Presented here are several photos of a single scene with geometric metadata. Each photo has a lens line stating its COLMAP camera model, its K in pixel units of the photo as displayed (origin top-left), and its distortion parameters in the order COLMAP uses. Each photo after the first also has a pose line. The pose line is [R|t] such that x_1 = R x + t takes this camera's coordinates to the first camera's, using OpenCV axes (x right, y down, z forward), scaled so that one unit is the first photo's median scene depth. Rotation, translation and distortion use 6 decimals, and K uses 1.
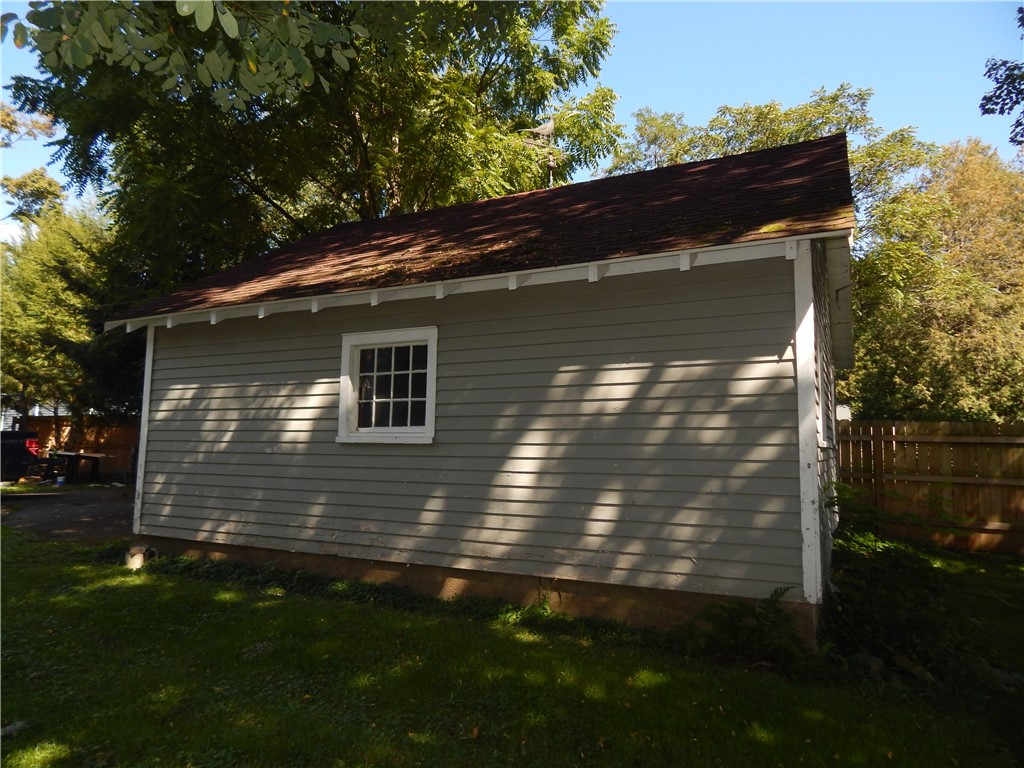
lens RADIAL K [[681.0, 0, 511.5], [0, 681.0, 379.5], [0, 0, 1]] dist [0.000023, 0.001021]
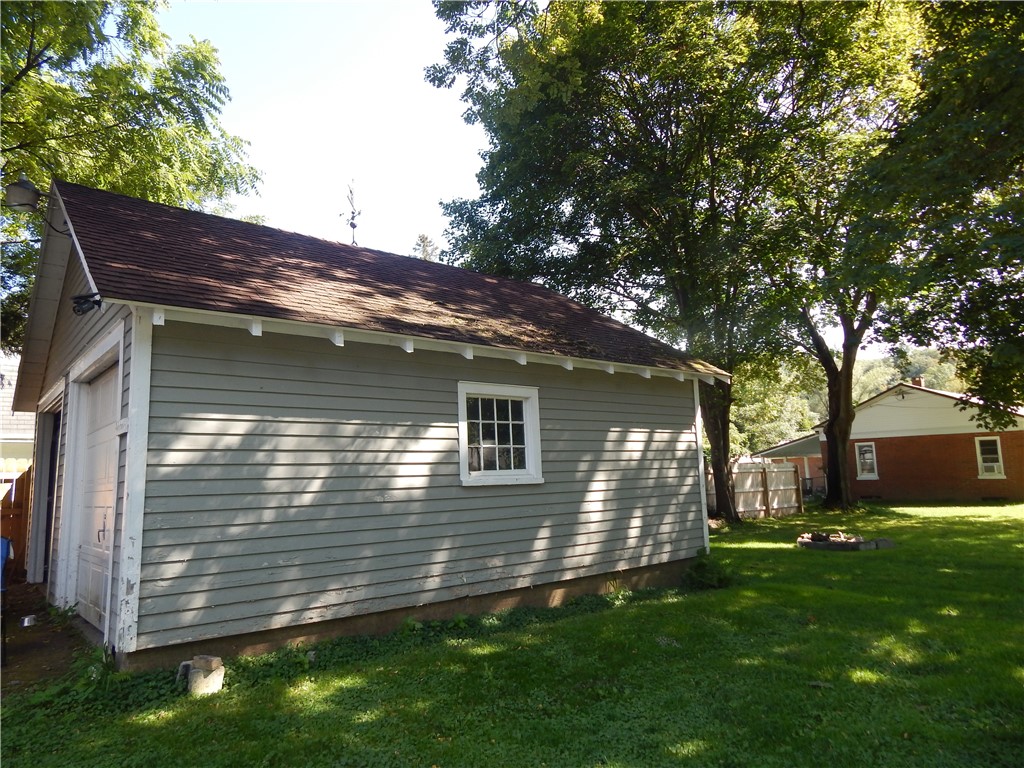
lens RADIAL K [[681.0, 0, 511.6], [0, 681.0, 385.6], [0, 0, 1]] dist [0.000023, 0.001021]
pose [[0.382382, 0.105774, 0.917930, -1.237376], [-0.051608, 0.994320, -0.093078, 0.034854], [-0.922562, -0.011781, 0.385669, 0.558760]]
